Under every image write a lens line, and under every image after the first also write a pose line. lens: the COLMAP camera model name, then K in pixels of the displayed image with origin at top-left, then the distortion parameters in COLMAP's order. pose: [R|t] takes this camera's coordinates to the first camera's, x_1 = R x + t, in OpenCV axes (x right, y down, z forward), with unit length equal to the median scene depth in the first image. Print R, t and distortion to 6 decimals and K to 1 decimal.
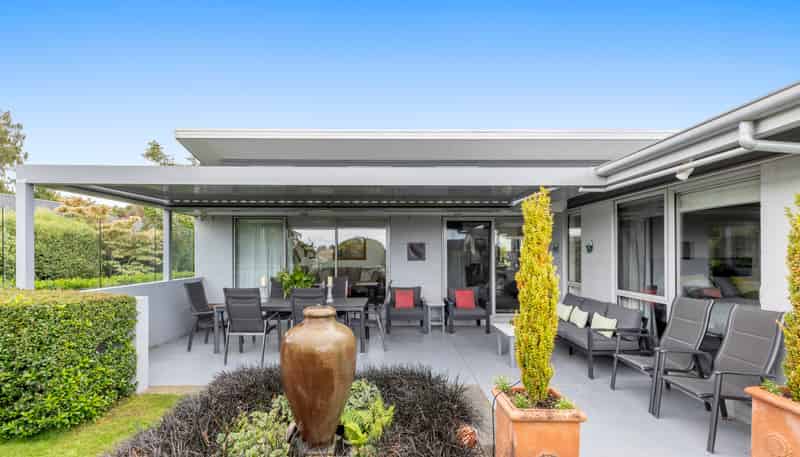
lens RADIAL K [[367.2, 0, 401.5], [0, 367.2, 252.9], [0, 0, 1]] dist [0.003696, 0.000602]
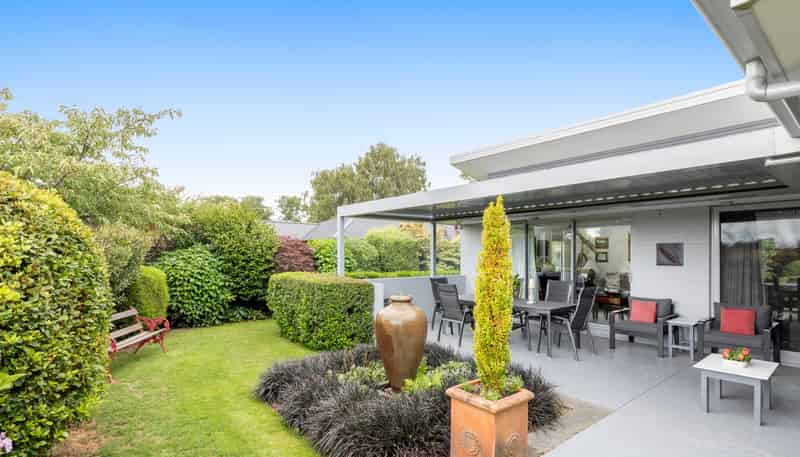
lens RADIAL K [[391.2, 0, 399.3], [0, 391.2, 257.5], [0, 0, 1]] dist [0.000278, 0.000084]
pose [[0.619740, 0.007528, -0.784771, 0.343769], [-0.001242, 0.999962, 0.008611, -0.003412], [0.784806, -0.004362, 0.619726, 0.022380]]
